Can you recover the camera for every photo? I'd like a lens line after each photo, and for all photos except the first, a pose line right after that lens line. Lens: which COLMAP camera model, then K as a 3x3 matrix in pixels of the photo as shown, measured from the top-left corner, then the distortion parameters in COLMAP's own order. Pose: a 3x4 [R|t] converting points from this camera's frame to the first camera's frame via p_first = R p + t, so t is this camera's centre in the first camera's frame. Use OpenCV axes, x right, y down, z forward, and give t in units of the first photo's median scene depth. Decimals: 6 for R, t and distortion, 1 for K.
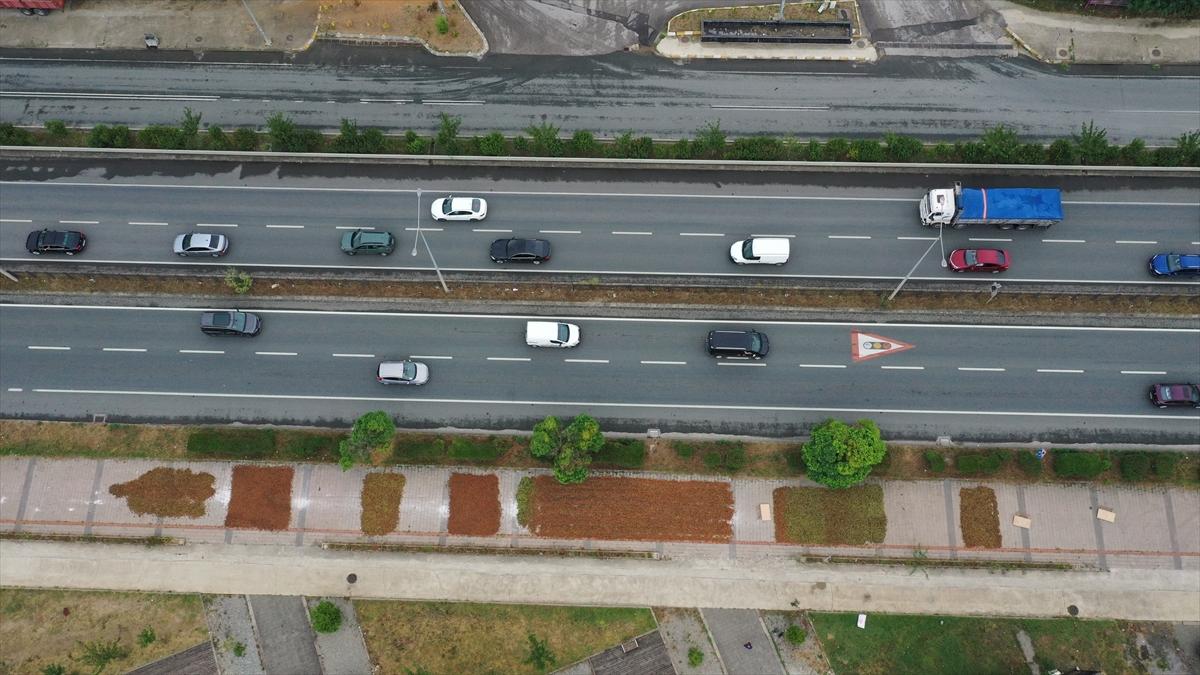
lens RADIAL K [[943.0, 0, 601.8], [0, 943.0, 338.8], [0, 0, 1]] dist [-0.002277, -0.006540]
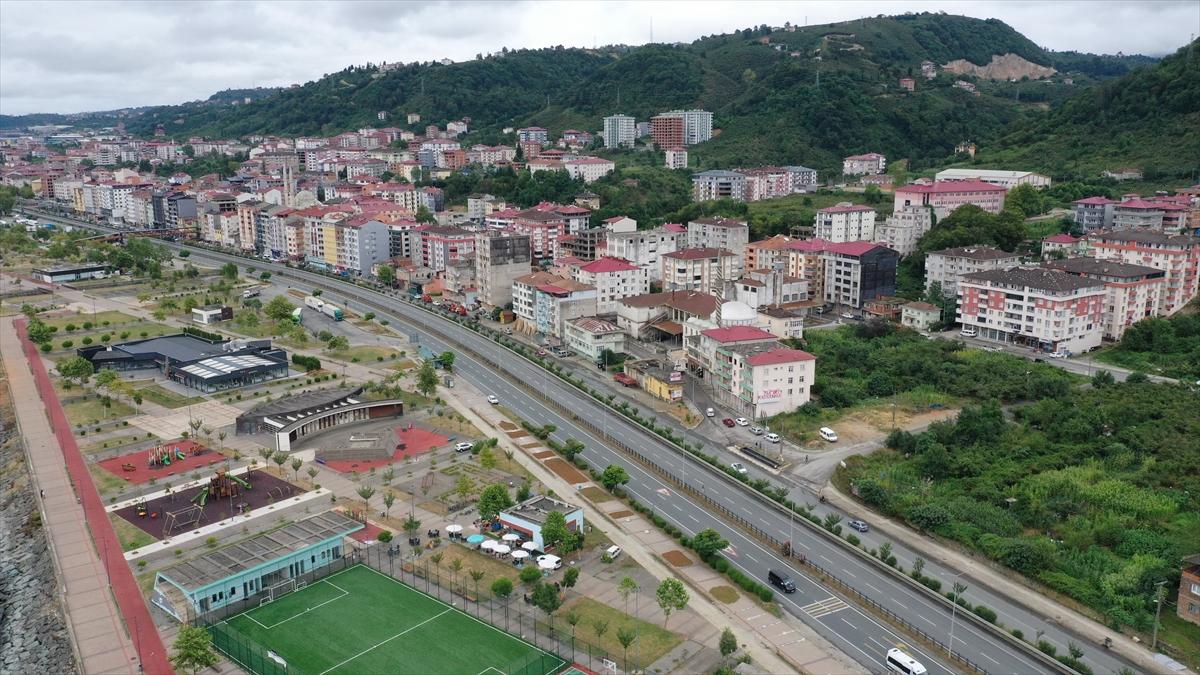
lens RADIAL K [[943.0, 0, 602.2], [0, 943.0, 337.5], [0, 0, 1]] dist [-0.002277, -0.006540]
pose [[0.478087, 0.216070, -0.851320, 2.447790], [-0.834681, 0.413467, -0.363803, 0.966130], [0.273386, 0.884510, 0.378023, -0.423267]]
